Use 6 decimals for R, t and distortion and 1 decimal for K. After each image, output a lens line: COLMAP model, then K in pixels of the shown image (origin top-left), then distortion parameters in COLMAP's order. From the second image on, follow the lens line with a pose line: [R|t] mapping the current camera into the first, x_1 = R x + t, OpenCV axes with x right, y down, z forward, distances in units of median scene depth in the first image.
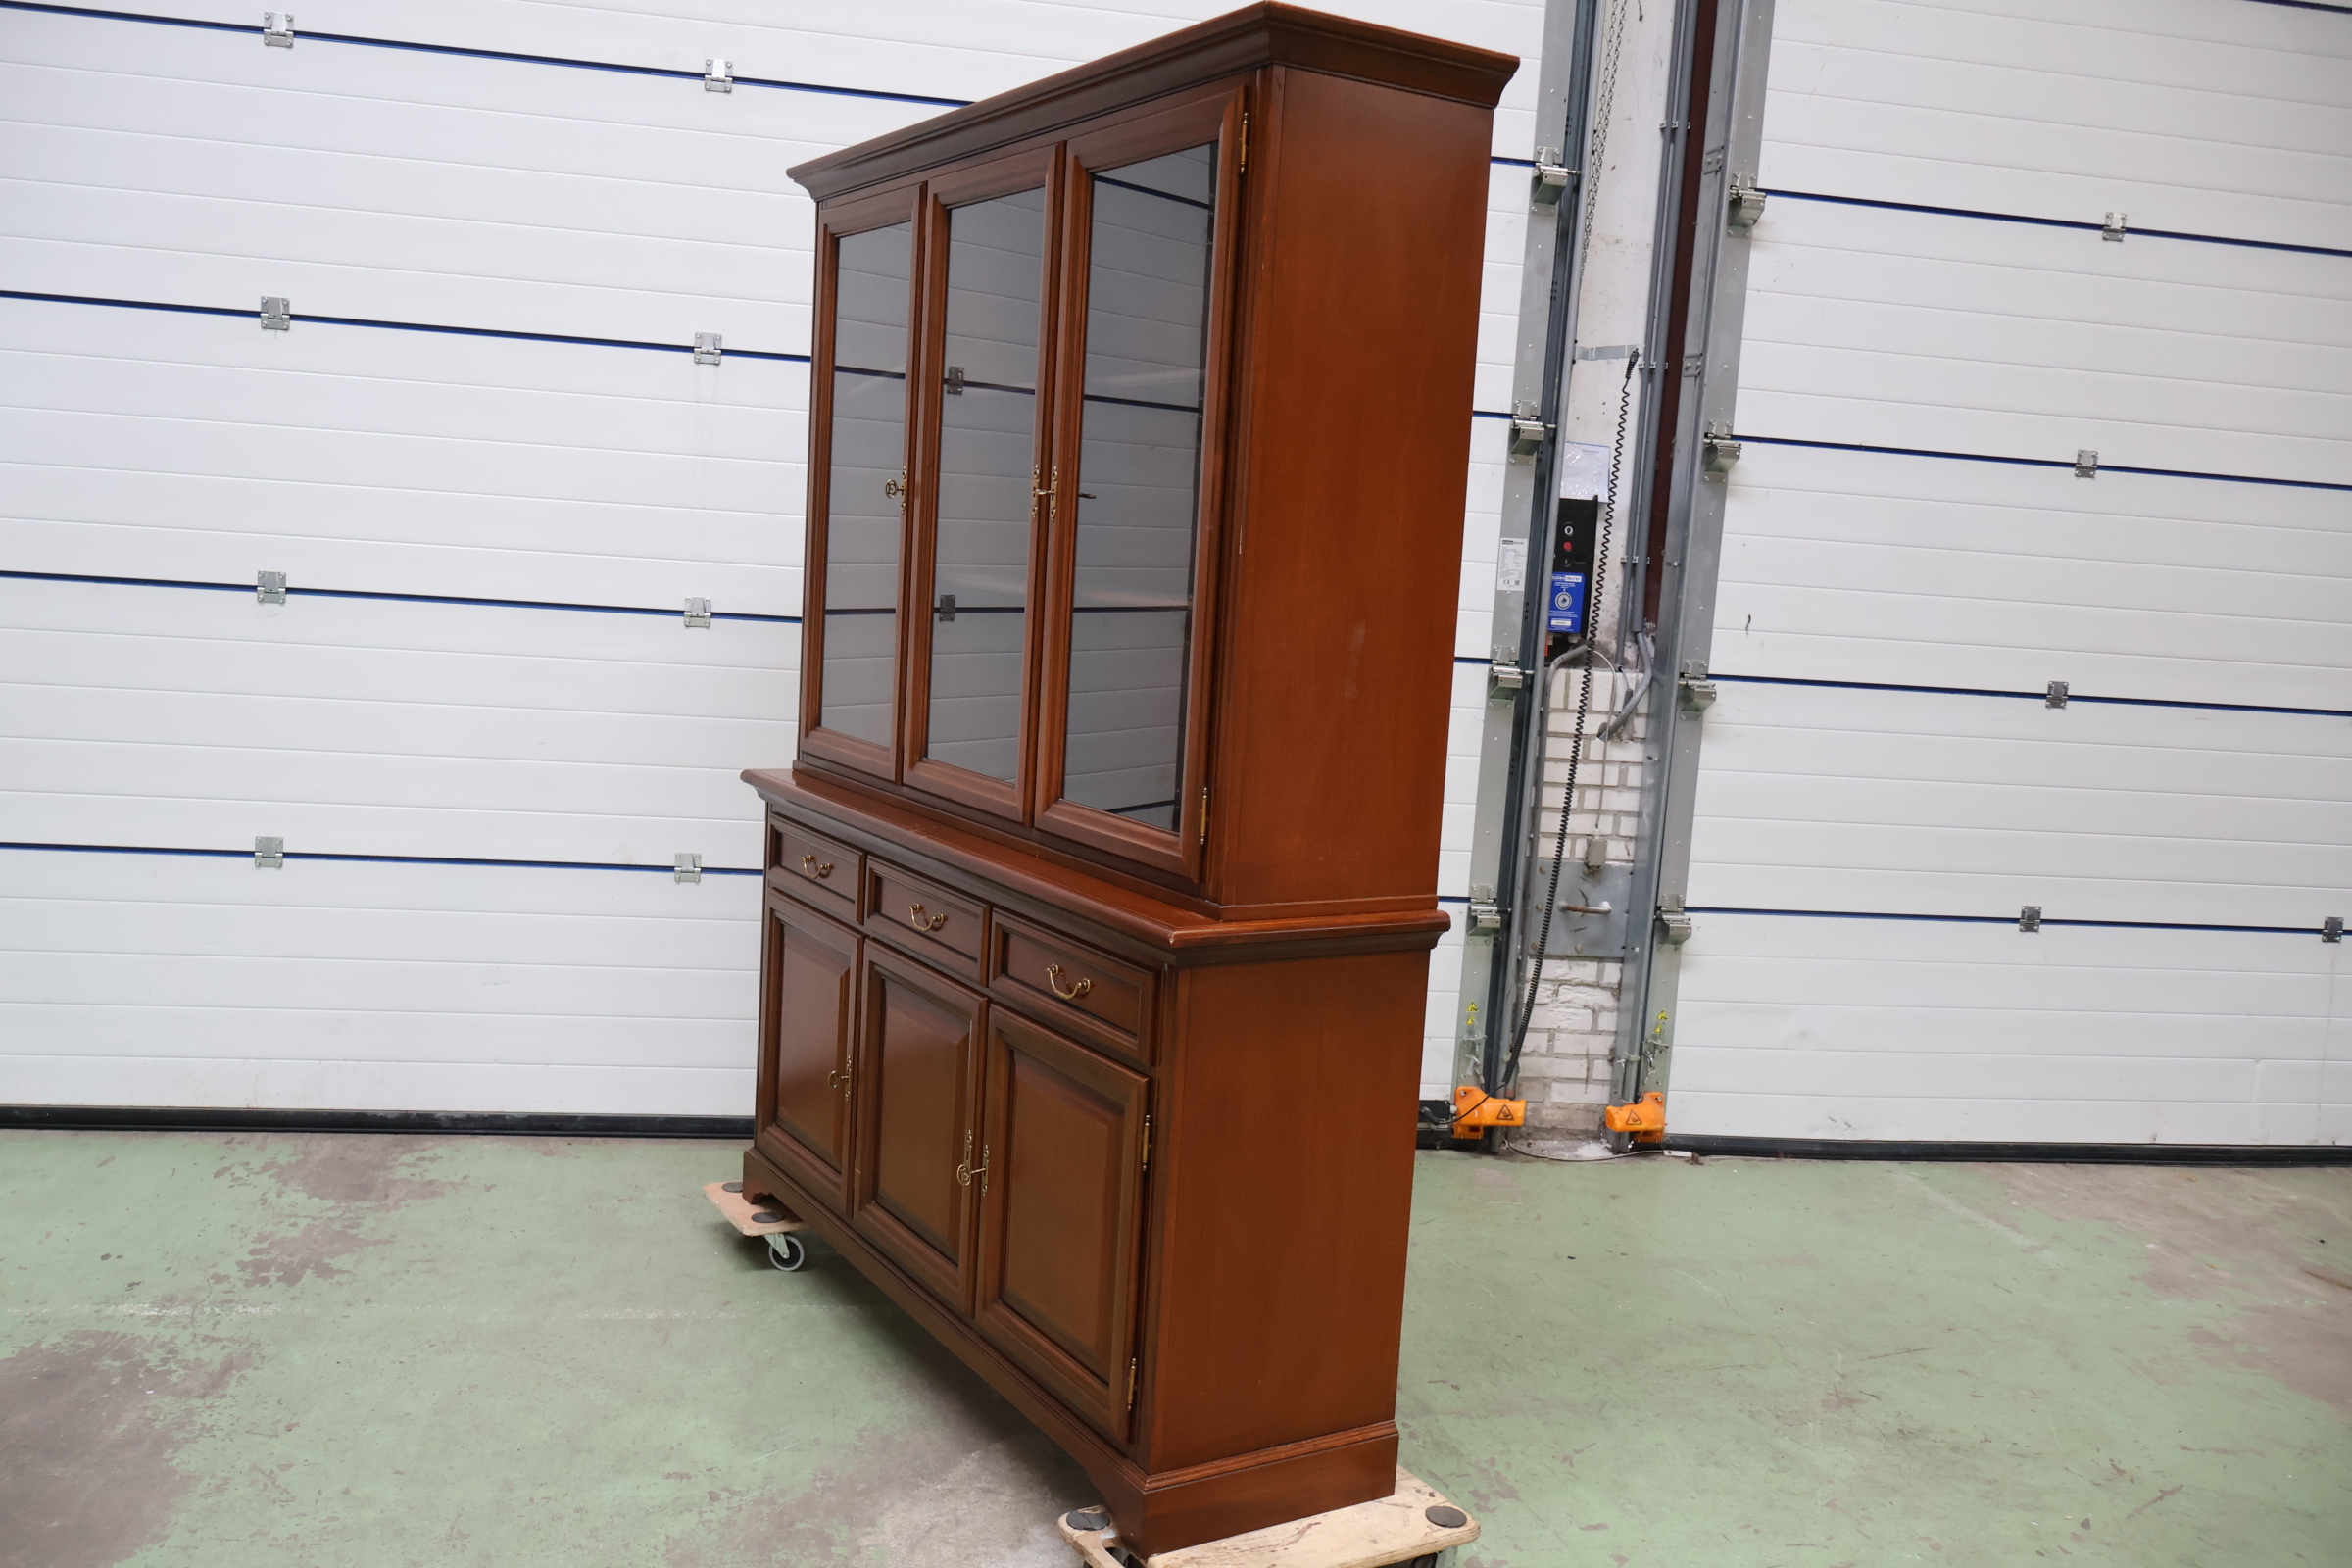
lens RADIAL K [[1946.8, 0, 1176.0], [0, 1946.8, 784.0], [0, 0, 1]] dist [-0.020562, 0.018277]
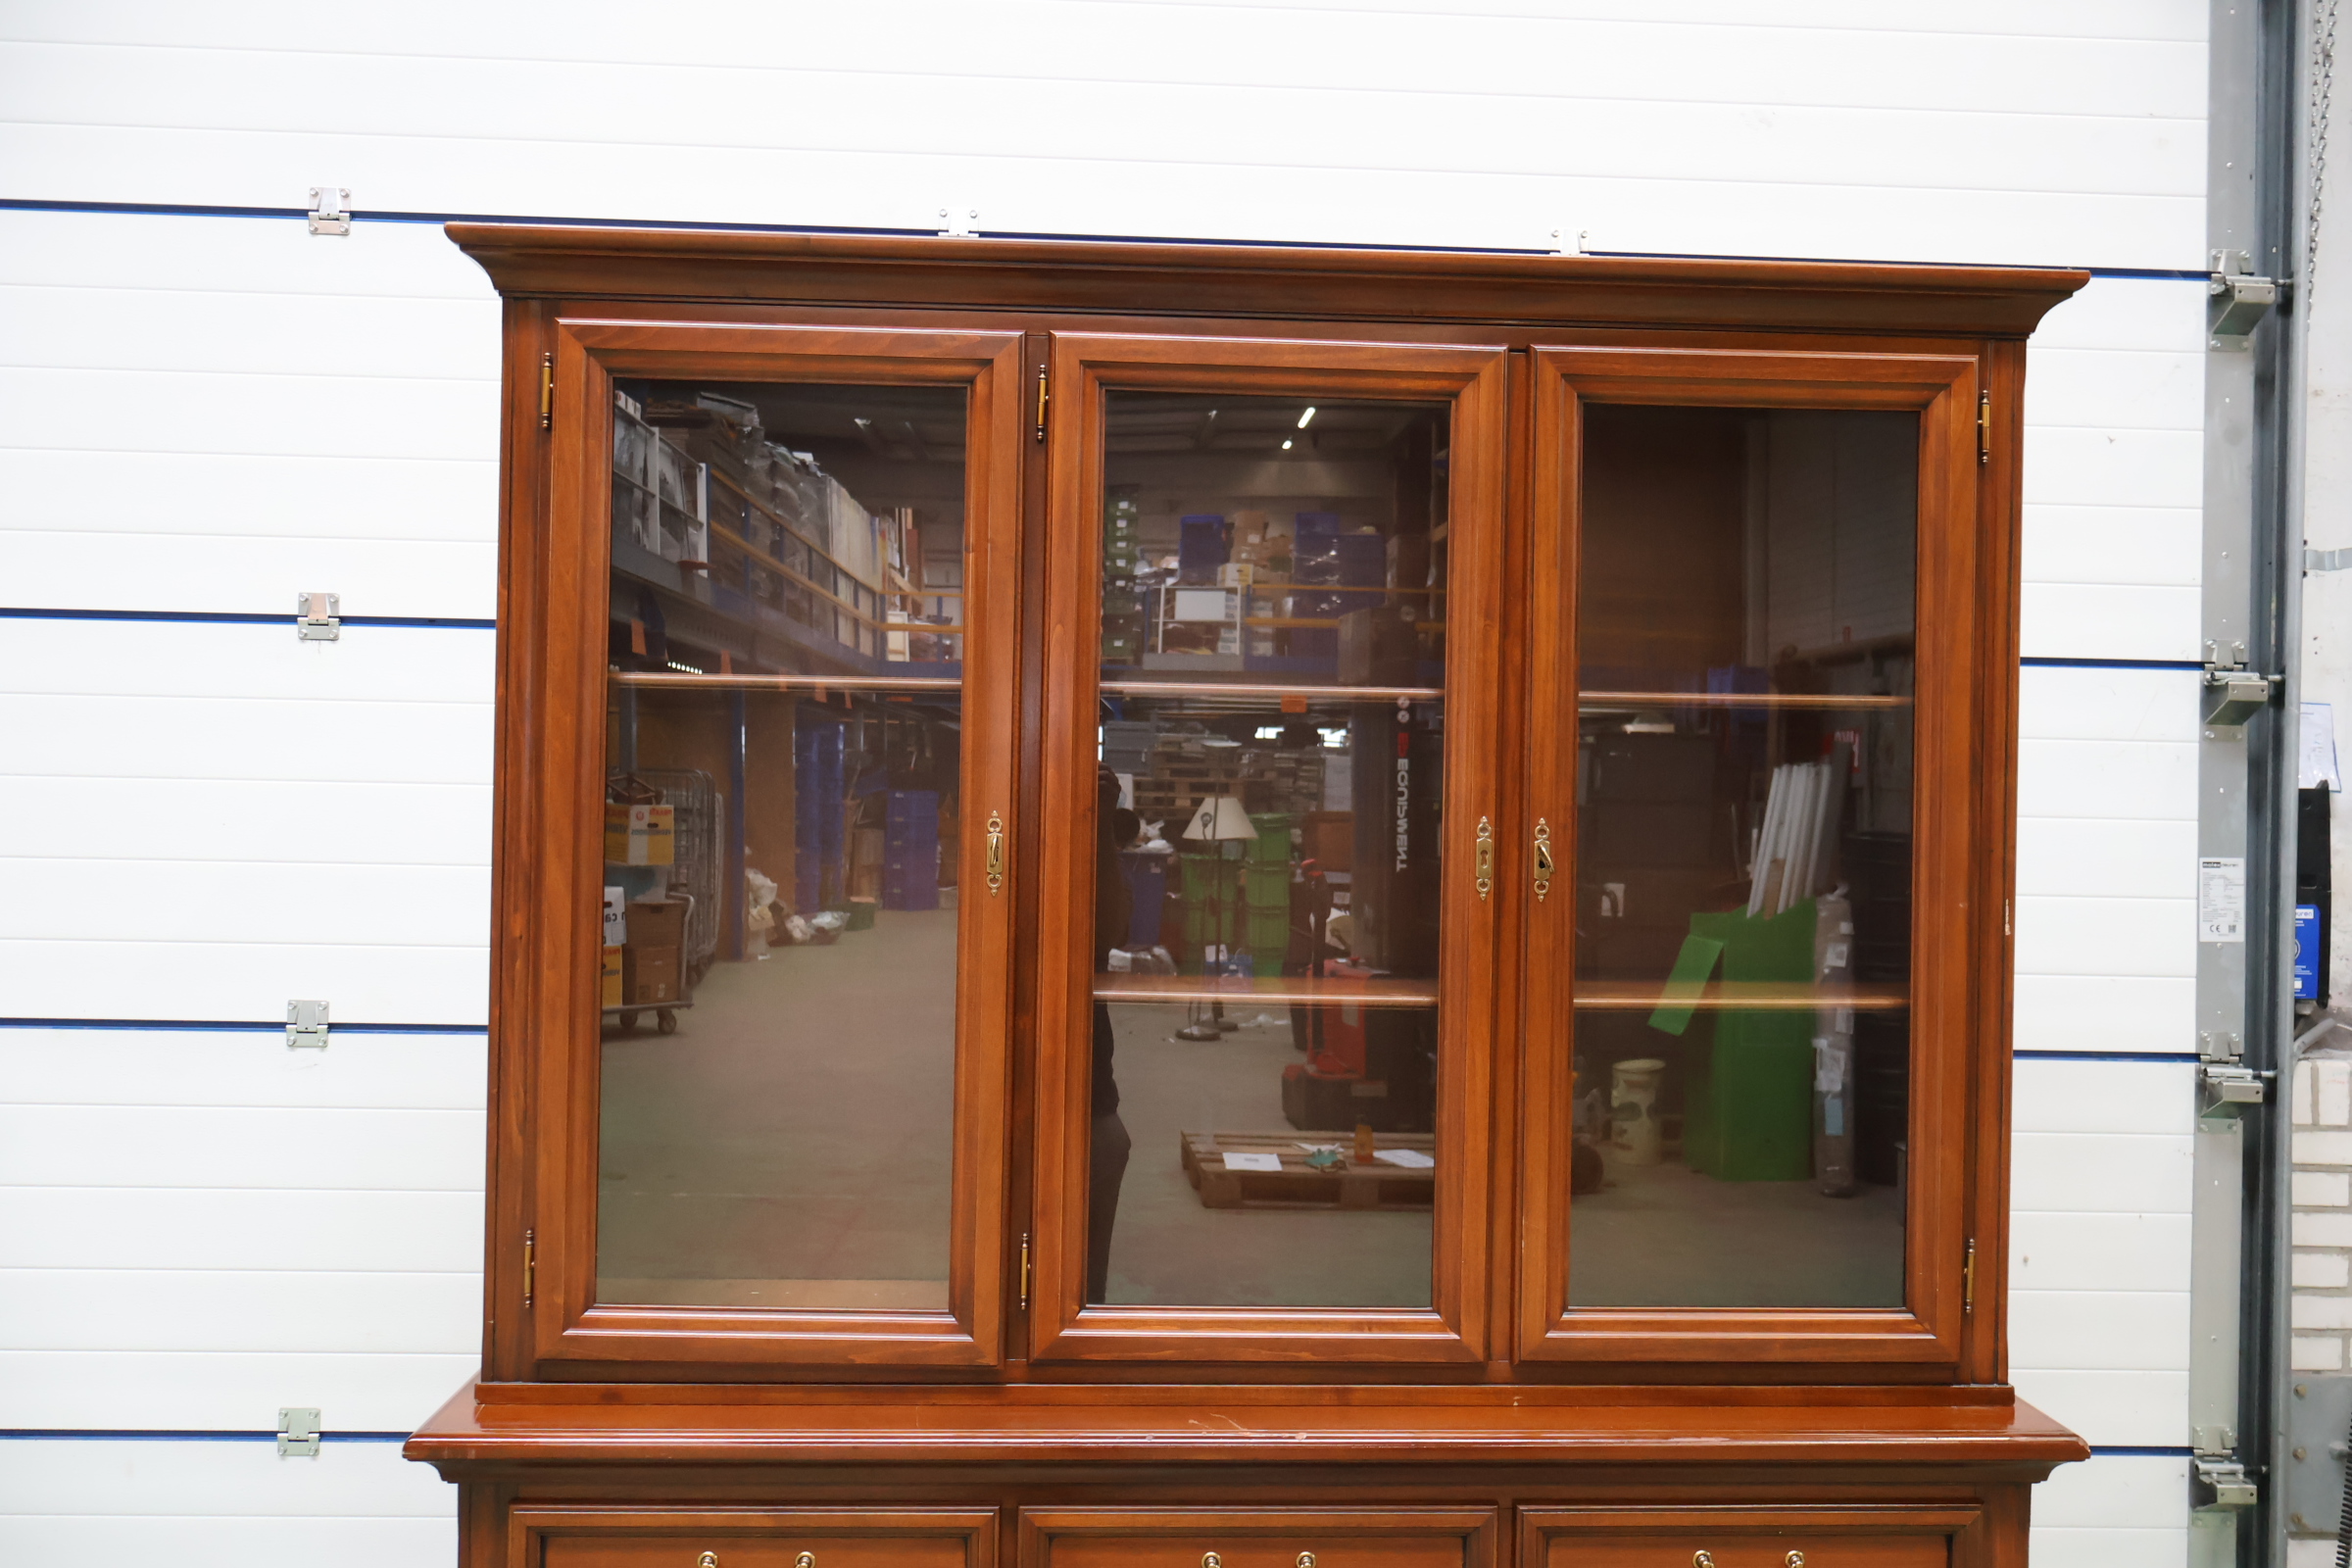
lens RADIAL K [[1952.6, 0, 1176.0], [0, 1952.6, 784.0], [0, 0, 1]] dist [-0.014373, 0.002048]
pose [[0.990143, -0.048444, -0.131412, -0.074120], [0.029420, 0.989282, -0.143020, -0.070270], [0.136932, 0.137744, 0.980957, 0.338840]]
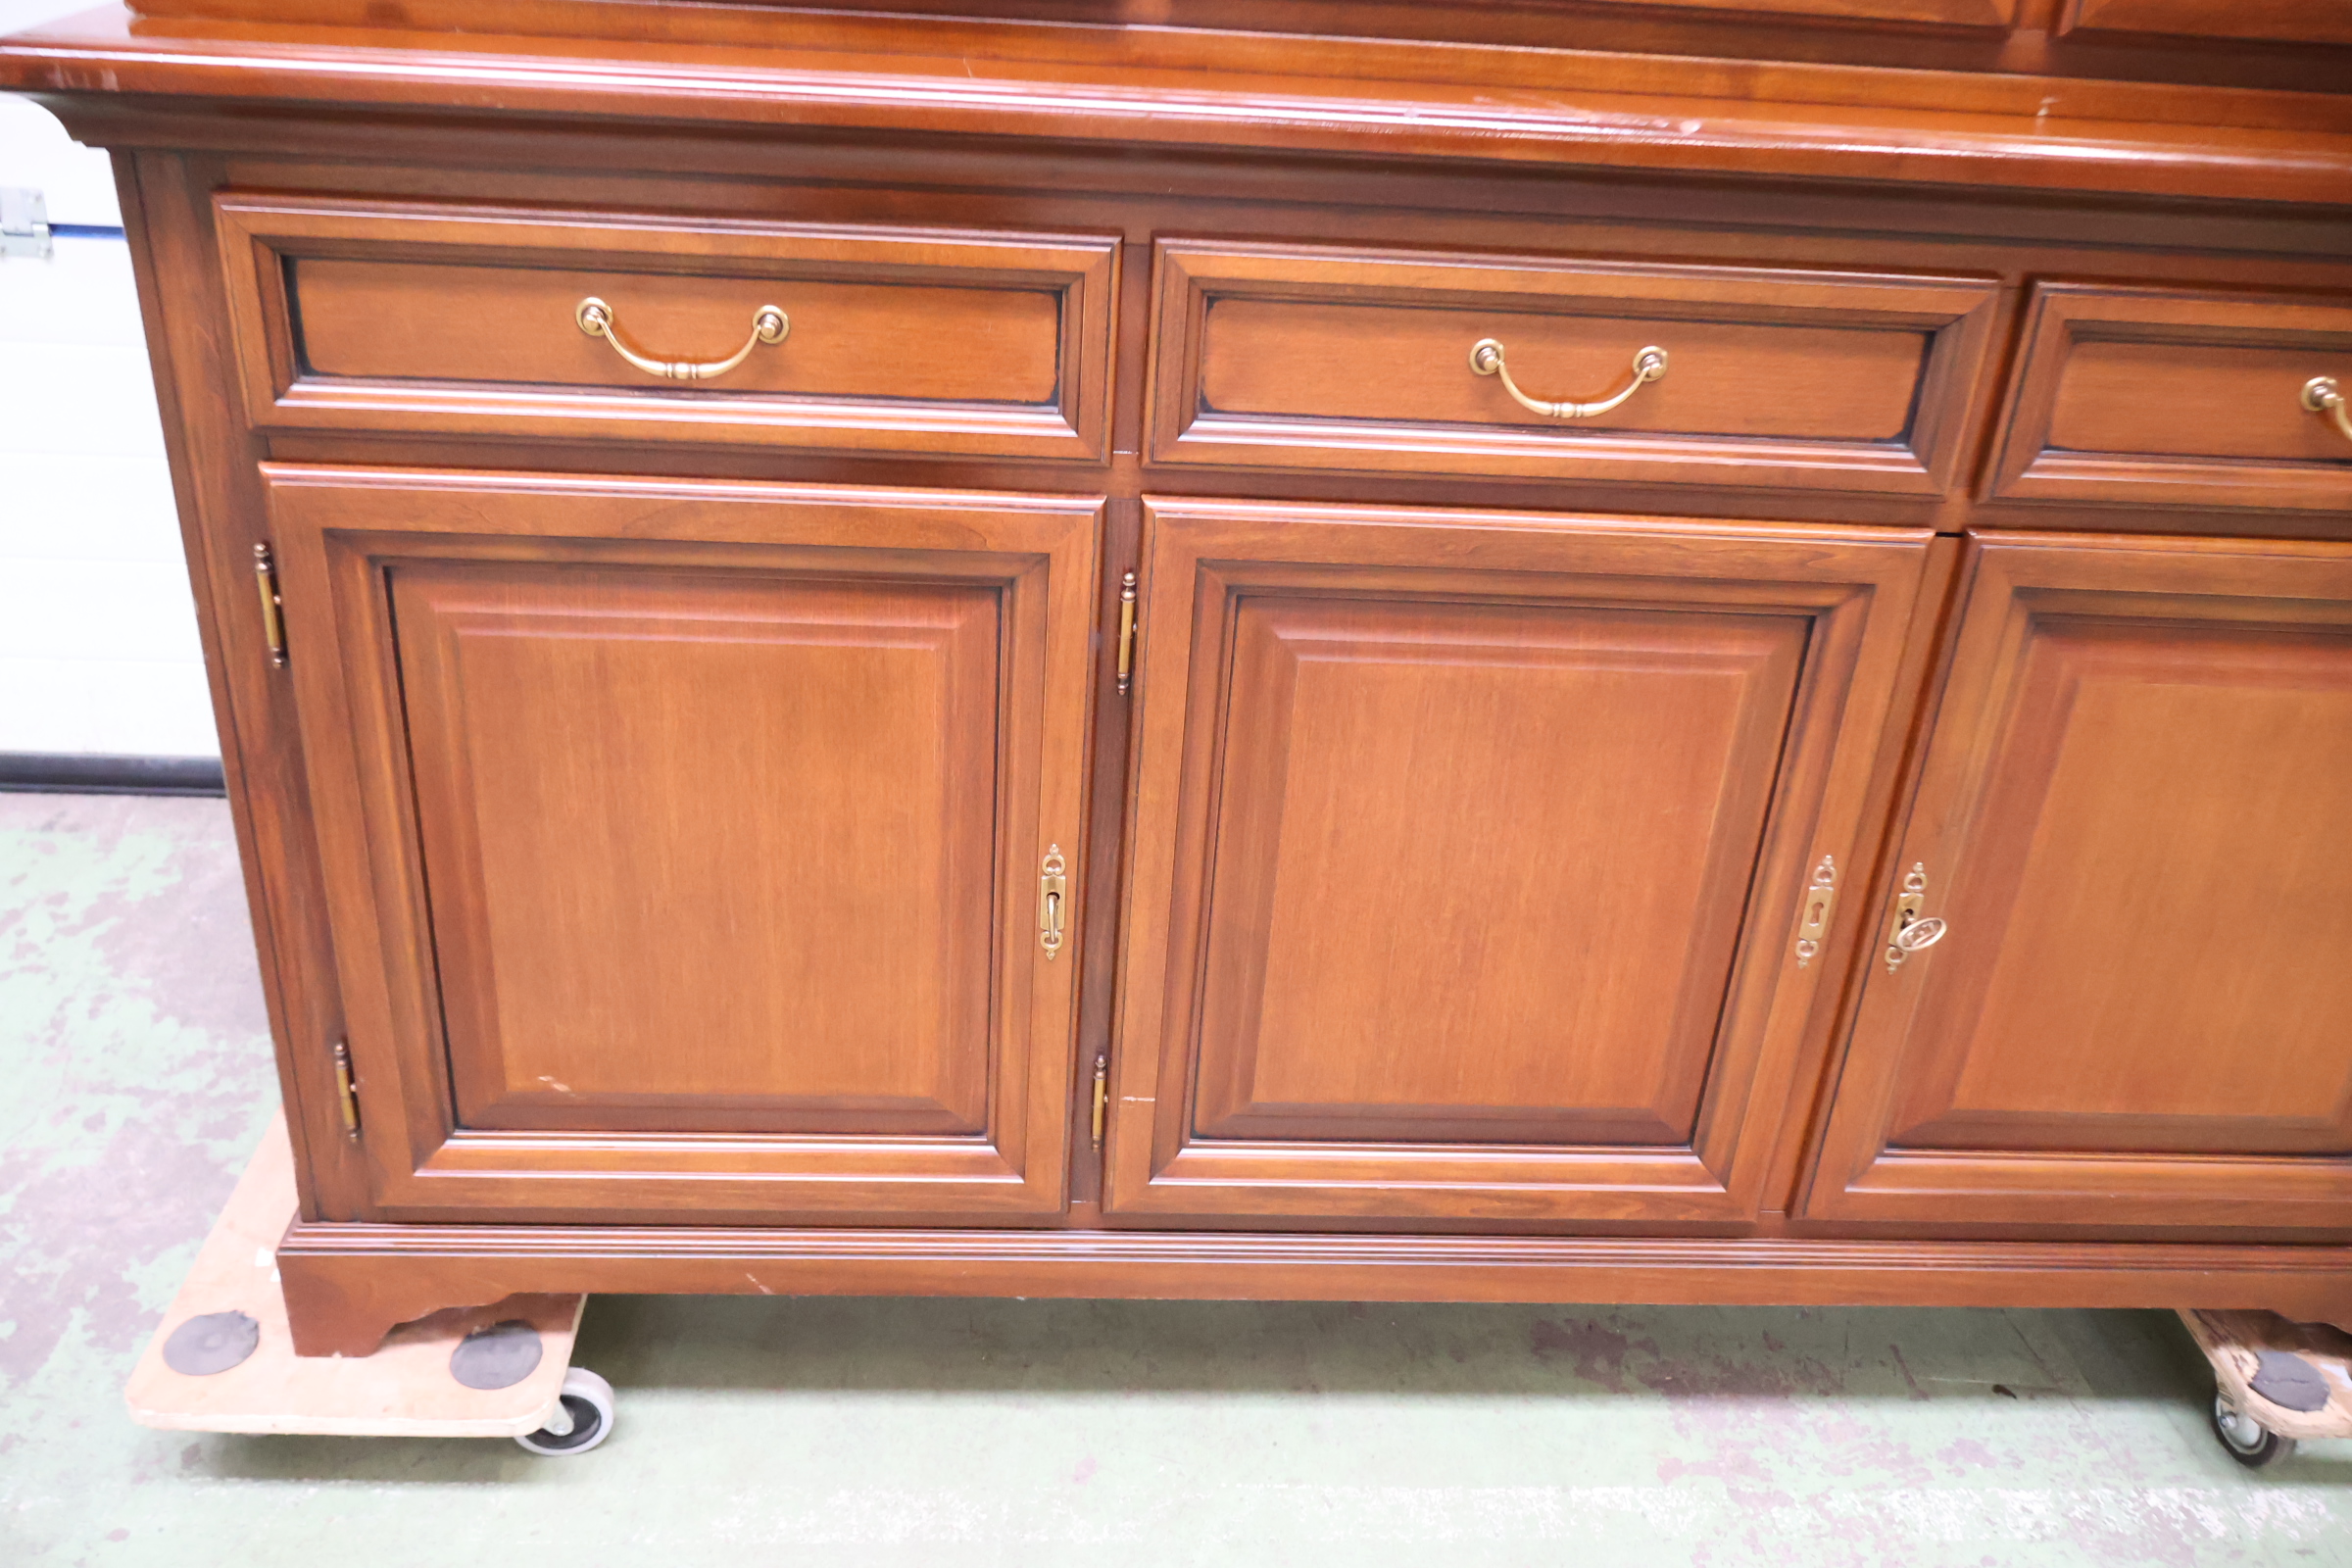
lens RADIAL K [[1962.0, 0, 1157.8], [0, 1962.0, 767.5], [0, 0, 1]] dist [-0.005891, 0.004203]
pose [[0.991890, 0.052883, -0.115572, -0.136552], [-0.011184, 0.942115, 0.335102, -0.000202], [0.126603, -0.331092, 0.935067, 0.519525]]
